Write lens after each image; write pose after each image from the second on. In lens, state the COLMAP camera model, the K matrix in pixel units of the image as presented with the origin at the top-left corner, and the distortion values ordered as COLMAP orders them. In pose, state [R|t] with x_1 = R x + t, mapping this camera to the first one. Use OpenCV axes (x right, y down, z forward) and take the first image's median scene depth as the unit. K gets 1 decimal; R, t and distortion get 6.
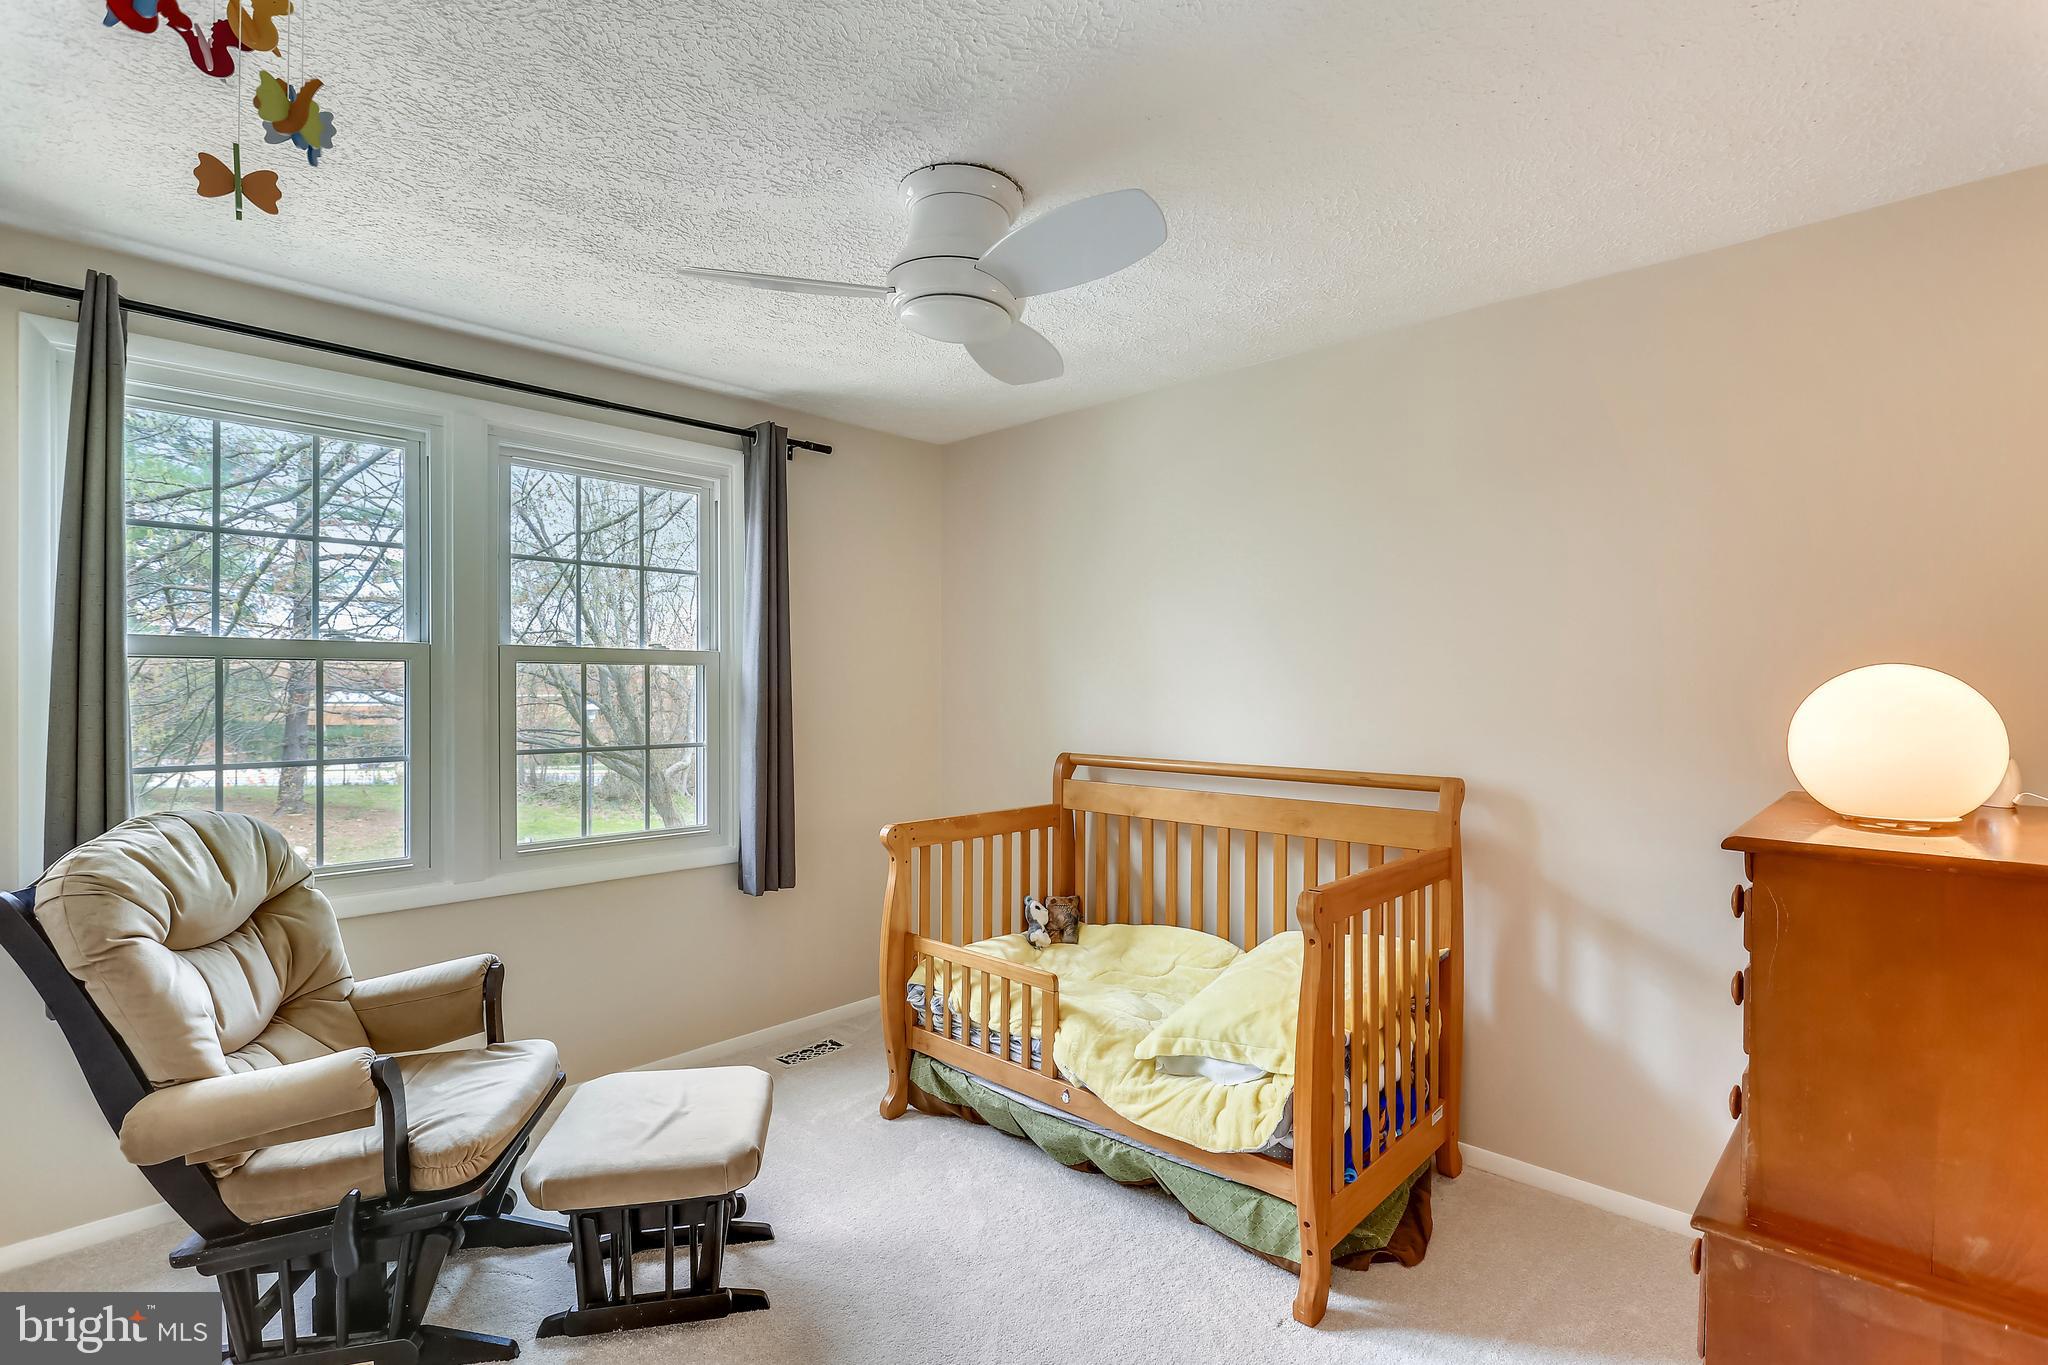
lens RADIAL K [[969.4, 0, 1024.0], [0, 969.4, 682.5], [0, 0, 1]] dist [-0.003301, -0.000148]
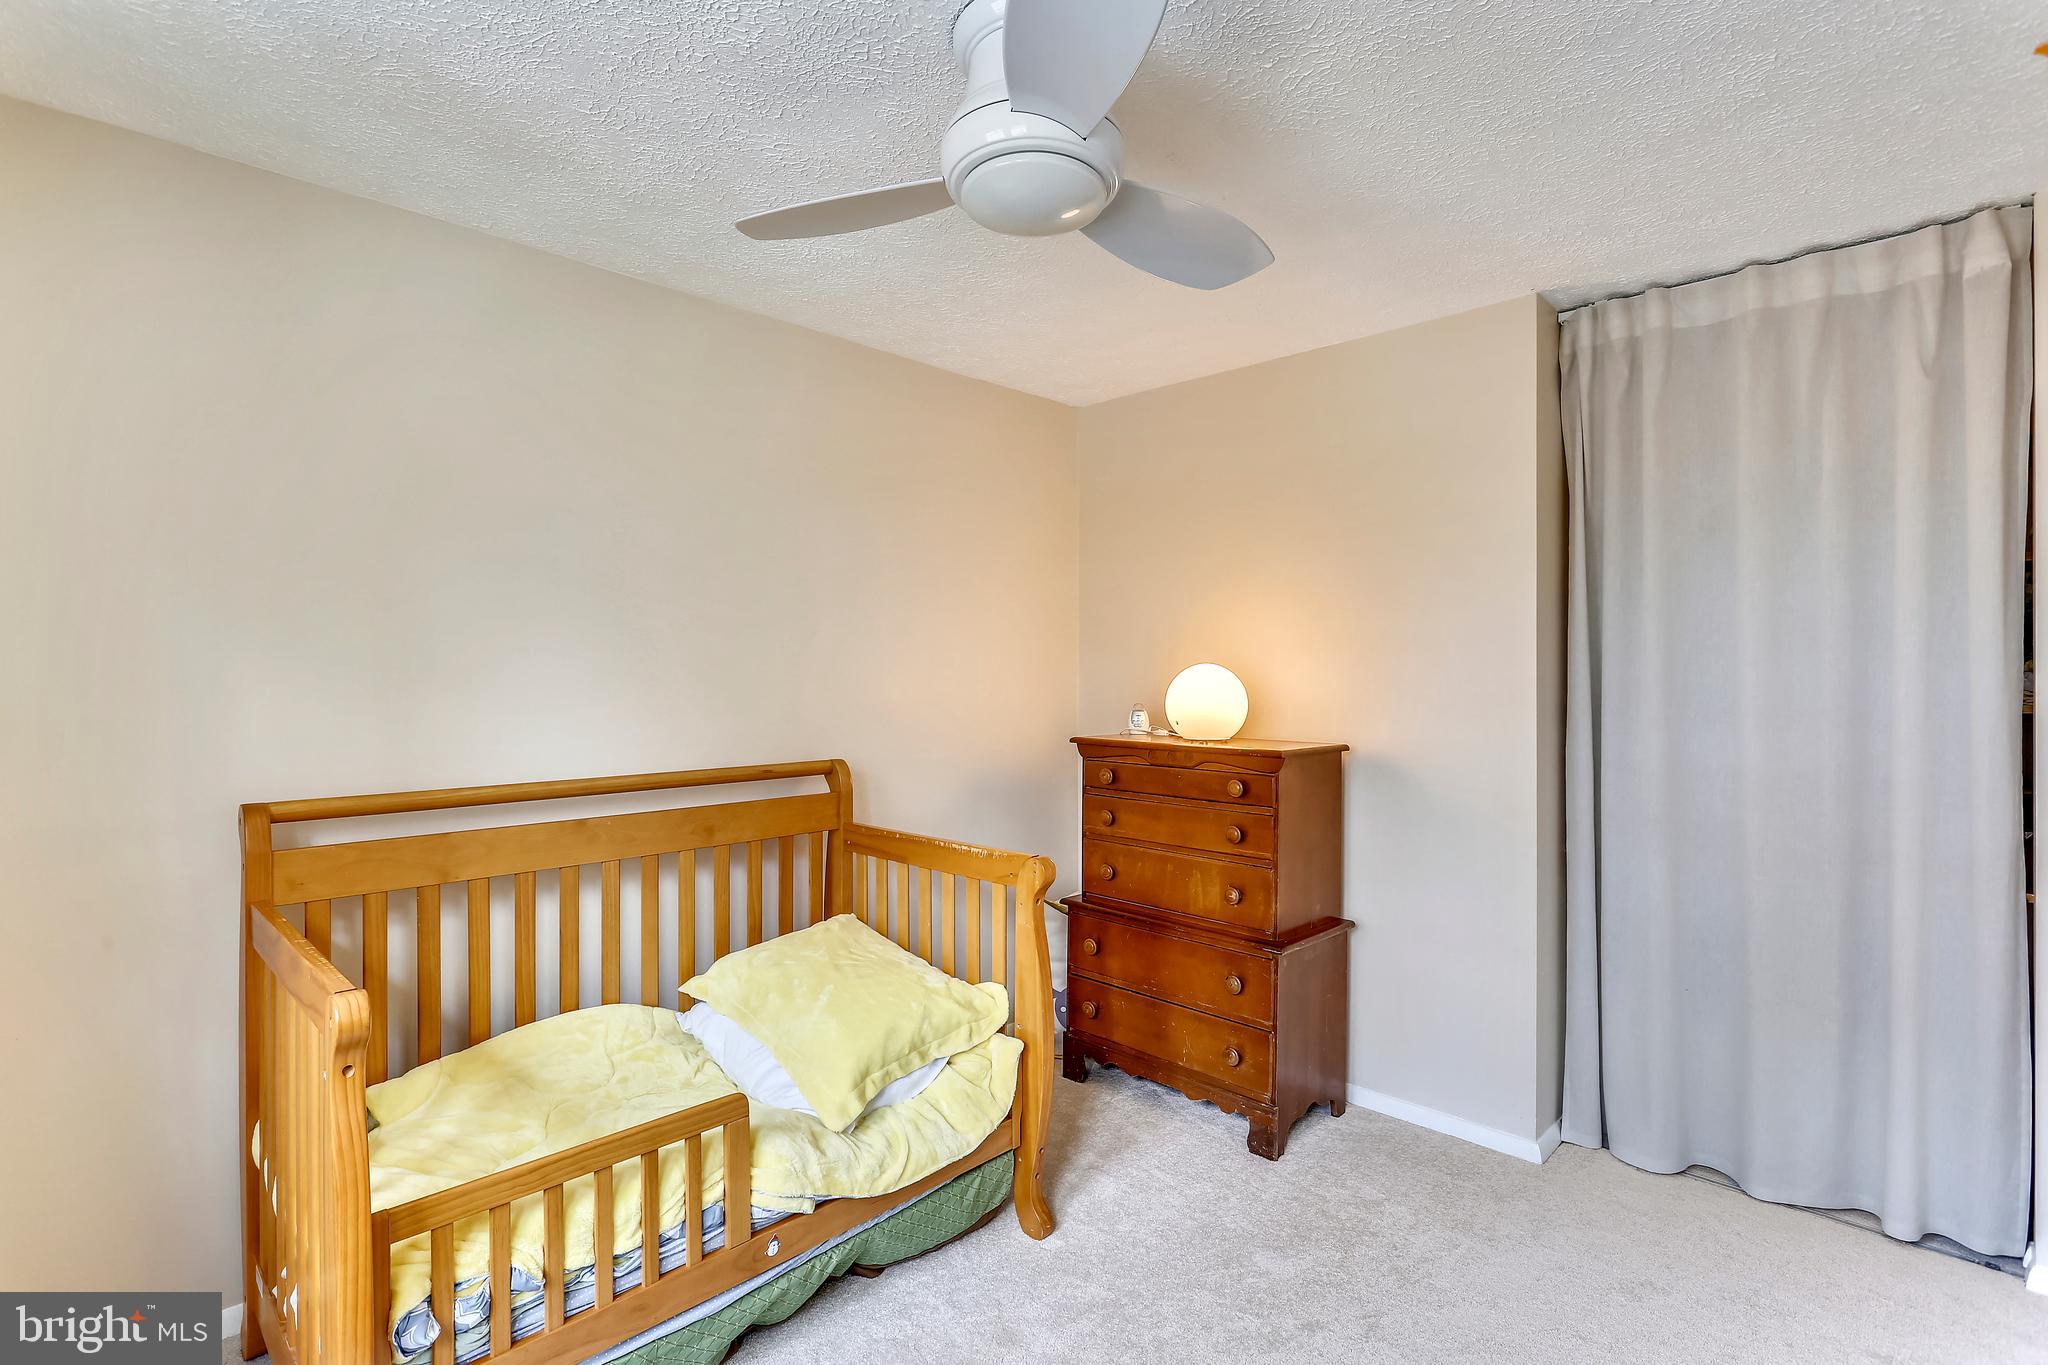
lens RADIAL K [[969.4, 0, 1024.0], [0, 969.4, 682.5], [0, 0, 1]] dist [-0.003301, -0.000148]
pose [[0.010472, -0.007553, 0.999917, -0.648599], [-0.000098, 0.999971, 0.007555, 0.002974], [-0.999945, -0.000177, 0.010471, 0.779191]]
